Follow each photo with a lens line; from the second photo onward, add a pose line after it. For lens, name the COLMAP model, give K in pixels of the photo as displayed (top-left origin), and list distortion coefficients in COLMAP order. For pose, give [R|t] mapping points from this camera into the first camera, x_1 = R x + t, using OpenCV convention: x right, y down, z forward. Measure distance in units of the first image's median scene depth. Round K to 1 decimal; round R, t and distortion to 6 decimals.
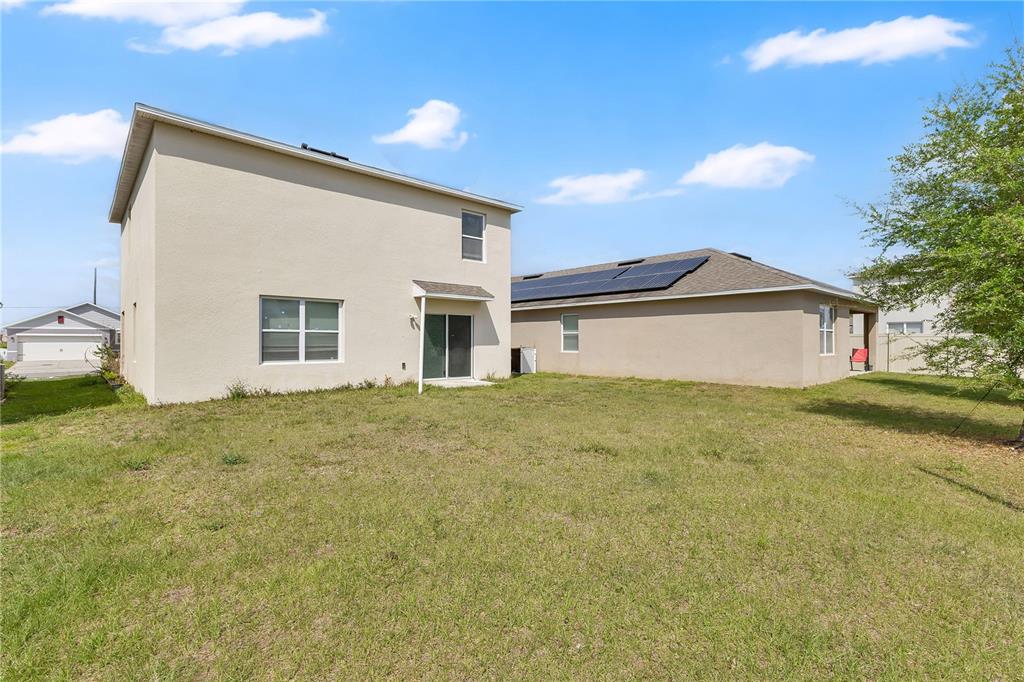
lens RADIAL K [[457.4, 0, 512.0], [0, 457.4, 341.0], [0, 0, 1]] dist [0.000157, 0.000036]
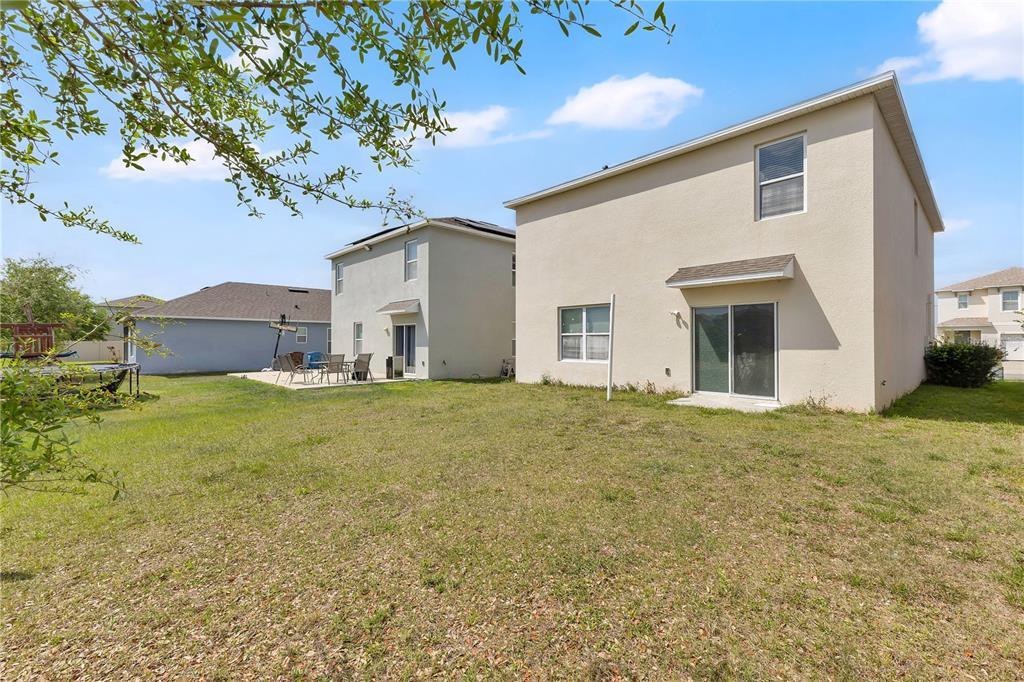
lens RADIAL K [[457.4, 0, 512.0], [0, 457.4, 341.0], [0, 0, 1]] dist [0.000157, 0.000036]
pose [[0.014014, -0.004977, -0.999889, 0.598496], [0.003459, 0.999982, -0.004929, 0.000379], [0.999896, -0.003389, 0.014031, 0.677839]]
